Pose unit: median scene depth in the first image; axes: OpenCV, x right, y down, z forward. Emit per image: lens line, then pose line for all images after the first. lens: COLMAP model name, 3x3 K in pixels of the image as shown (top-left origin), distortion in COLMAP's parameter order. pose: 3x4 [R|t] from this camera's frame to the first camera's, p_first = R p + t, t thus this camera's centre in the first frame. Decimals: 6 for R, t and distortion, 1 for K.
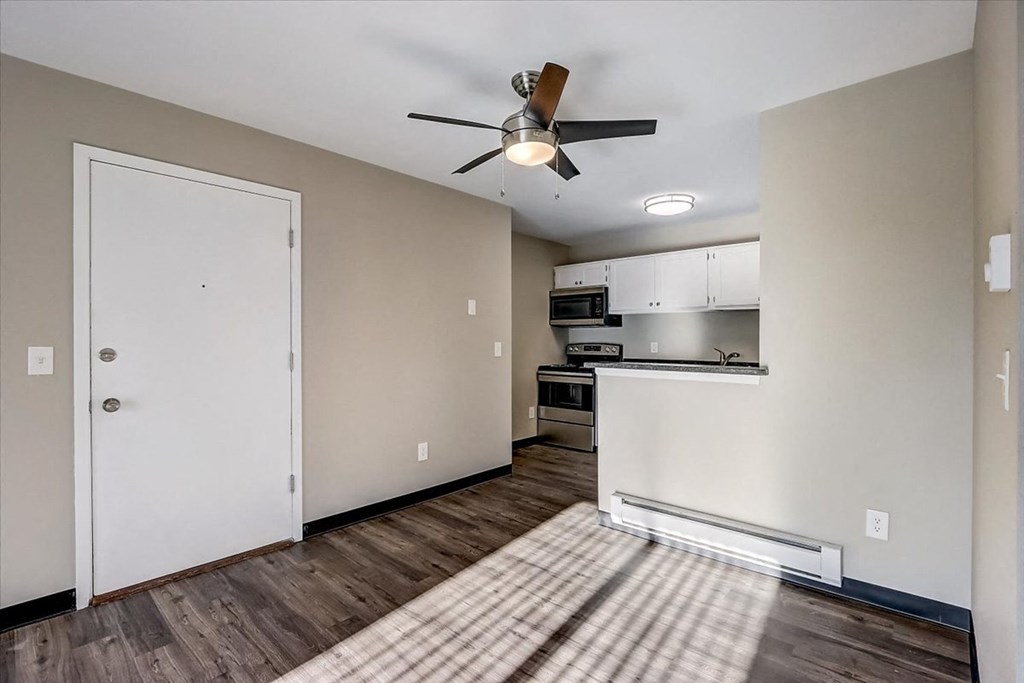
lens RADIAL K [[472.0, 0, 517.1], [0, 472.0, 343.4], [0, 0, 1]] dist [-0.023722, 0.004789]
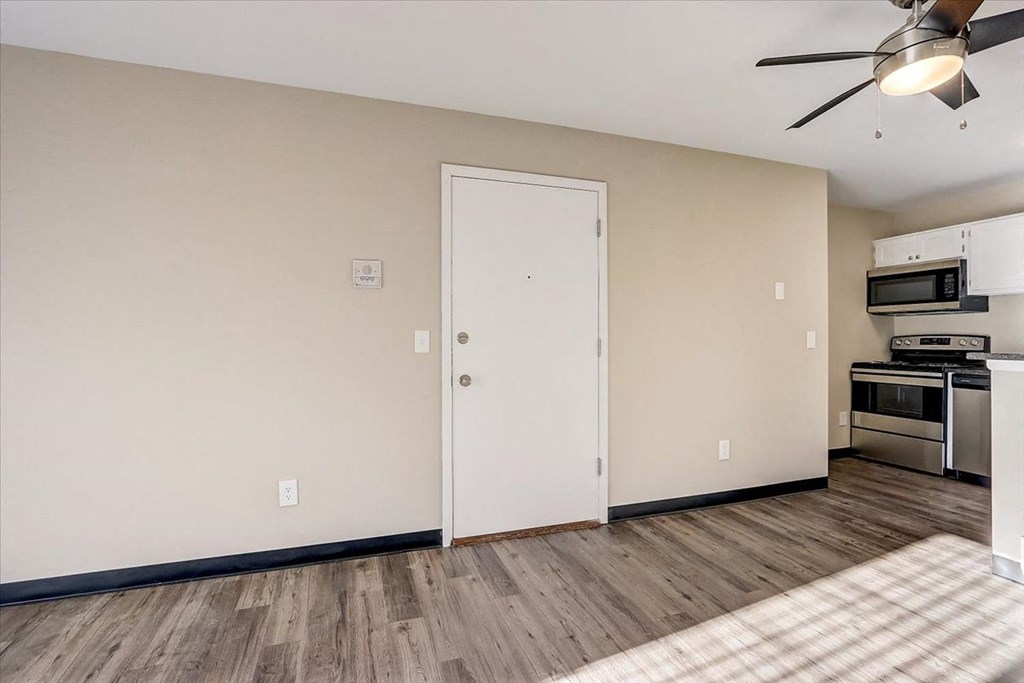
lens RADIAL K [[472.0, 0, 510.3], [0, 472.0, 347.3], [0, 0, 1]] dist [-0.023722, 0.004789]
pose [[0.876113, 0.004644, -0.482084, -0.153061], [-0.002143, 0.999981, 0.005737, 0.032128], [0.482102, -0.003993, 0.876106, 0.002160]]
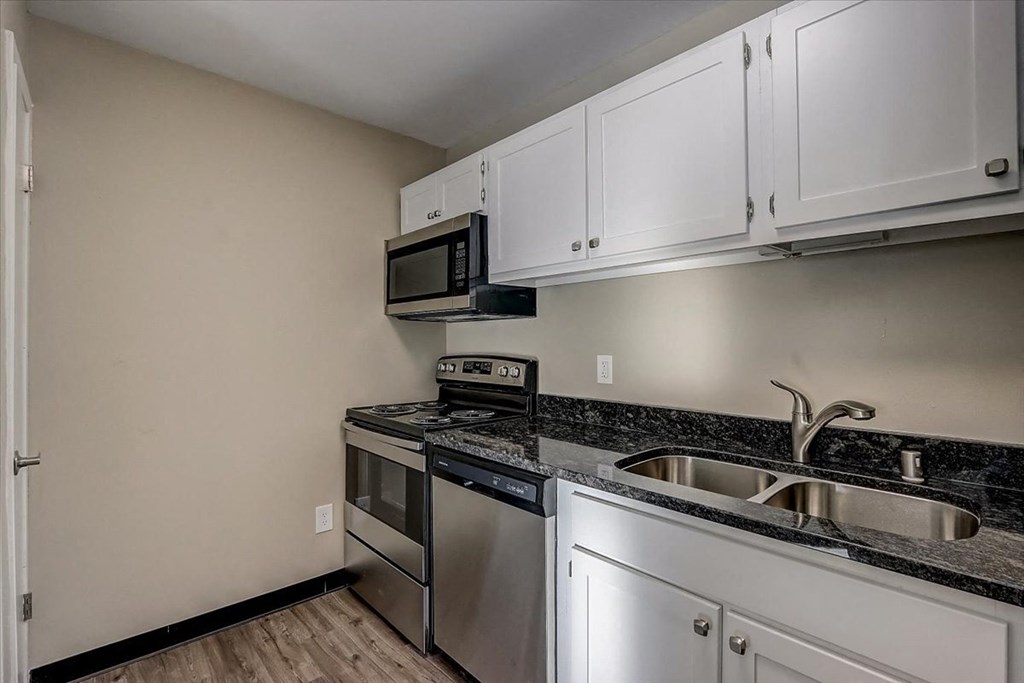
lens RADIAL K [[472.0, 0, 511.7], [0, 472.0, 340.6], [0, 0, 1]] dist [-0.023722, 0.004789]
pose [[0.994668, -0.005573, -0.102975, 0.441541], [0.004644, 0.999946, -0.009260, -0.018882], [0.103021, 0.008733, 0.994641, 1.063133]]
